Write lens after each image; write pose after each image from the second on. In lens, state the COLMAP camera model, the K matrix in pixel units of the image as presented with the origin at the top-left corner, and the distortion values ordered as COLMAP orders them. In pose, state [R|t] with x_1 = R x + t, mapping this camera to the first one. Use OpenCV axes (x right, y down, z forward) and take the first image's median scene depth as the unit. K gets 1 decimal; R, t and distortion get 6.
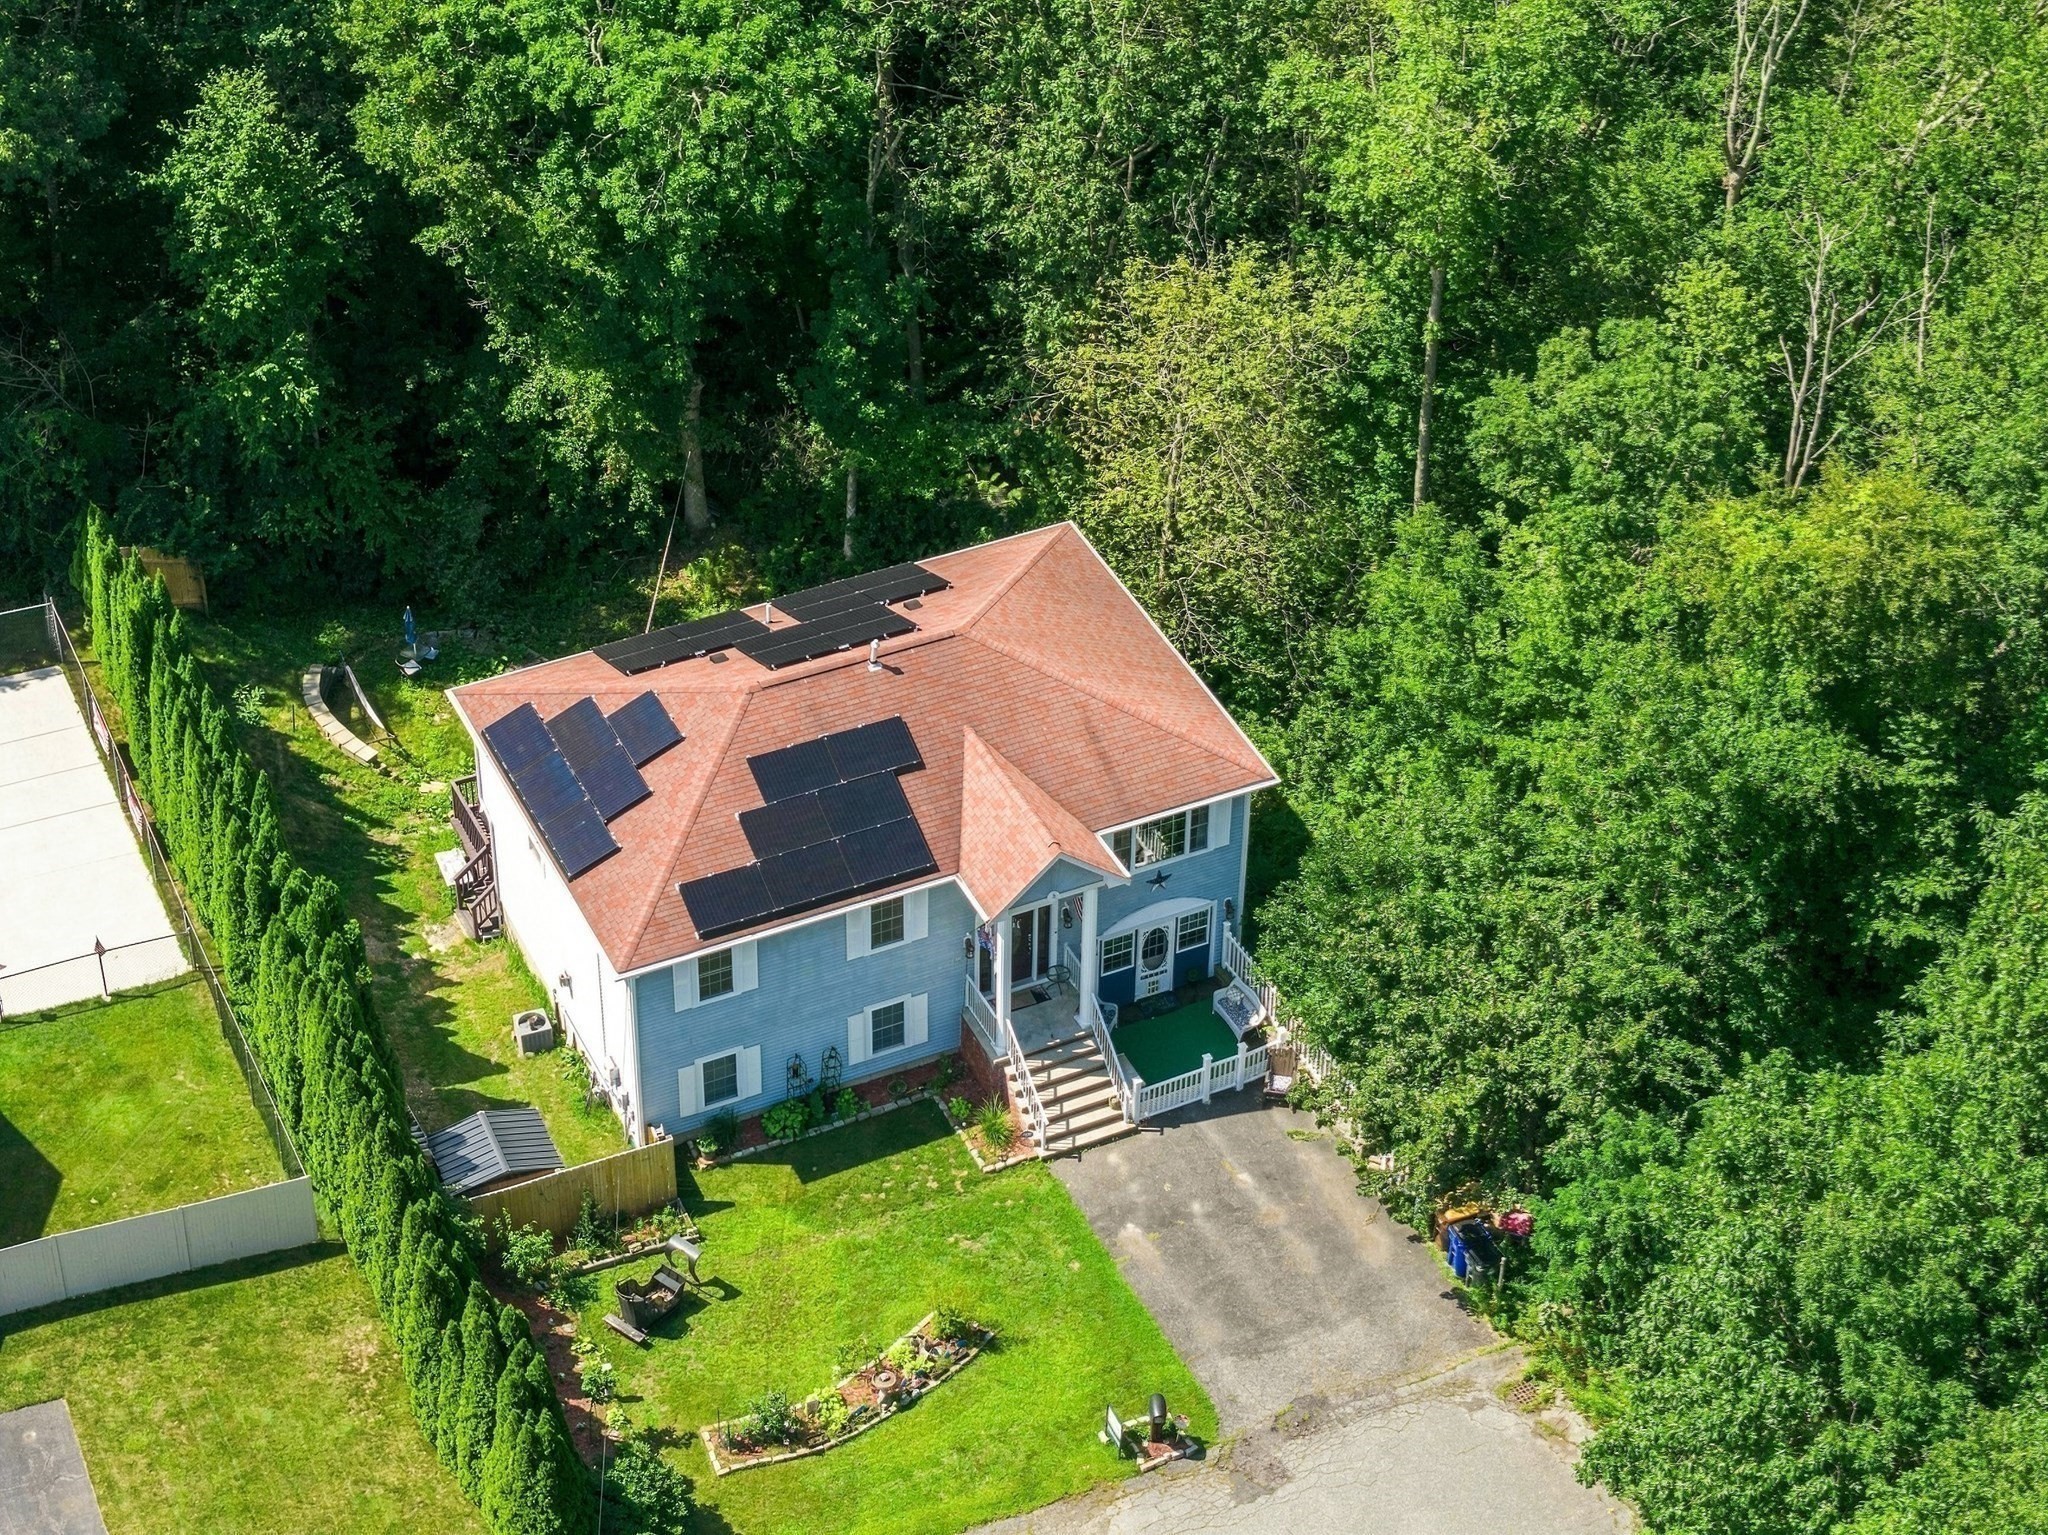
lens RADIAL K [[4189.4, 0, 1024.0], [0, 4189.4, 767.5], [0, 0, 1]] dist [-0.314582, 0.024461]
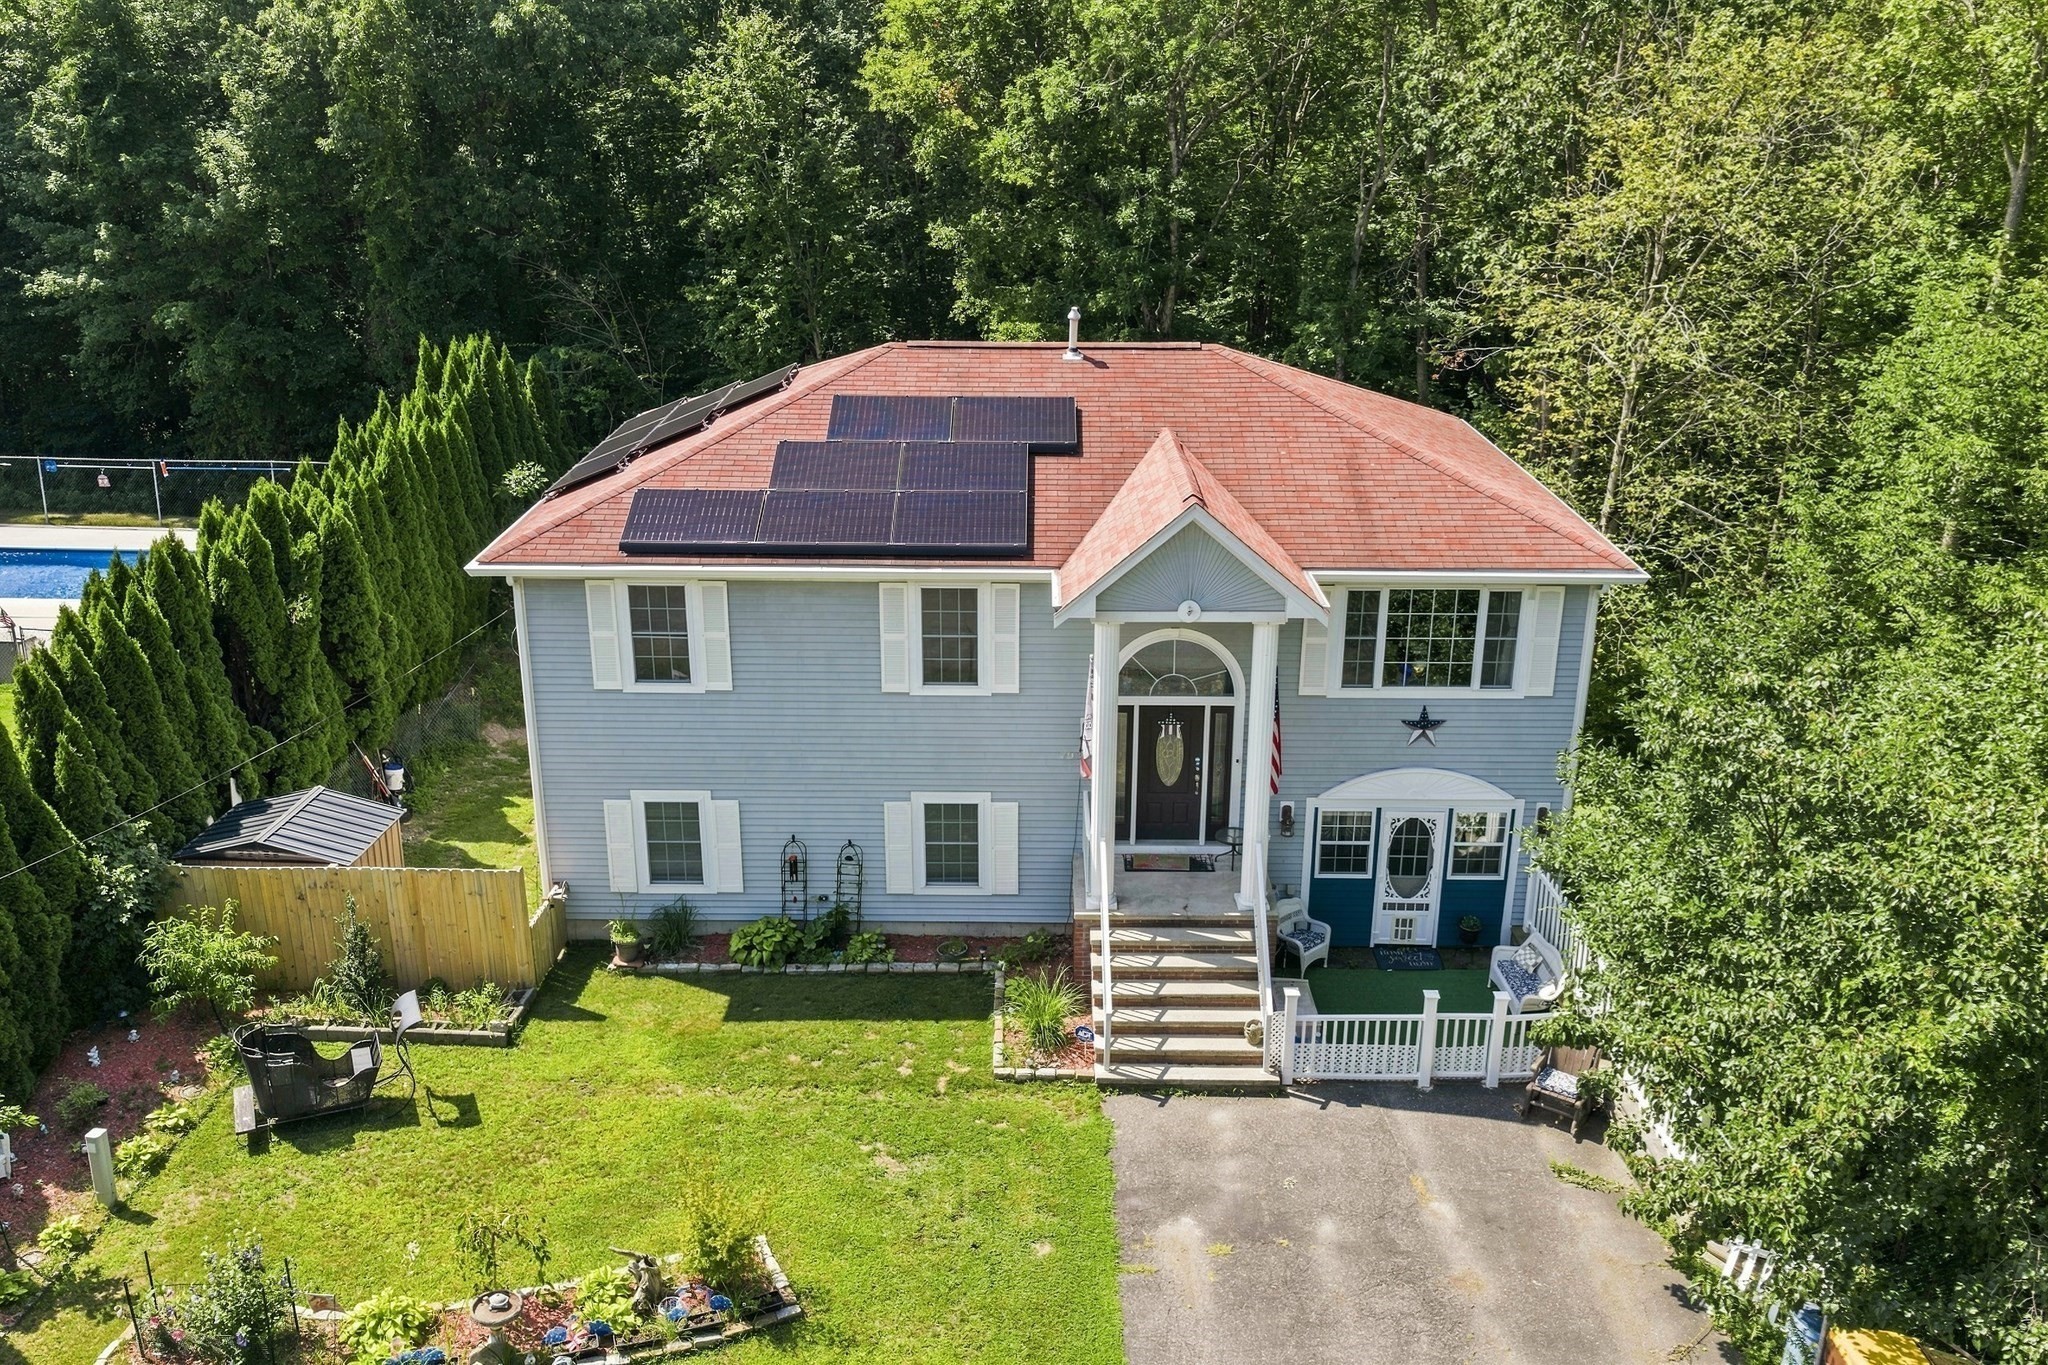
lens RADIAL K [[1708.3, 0, 1024.0], [0, 1708.3, 682.5], [0, 0, 1]] dist [0.004462, -0.012380]
pose [[0.899979, 0.138094, -0.413483, 0.085211], [-0.271836, 0.919281, -0.284654, 0.112667], [0.340798, 0.368582, 0.864872, 0.770062]]
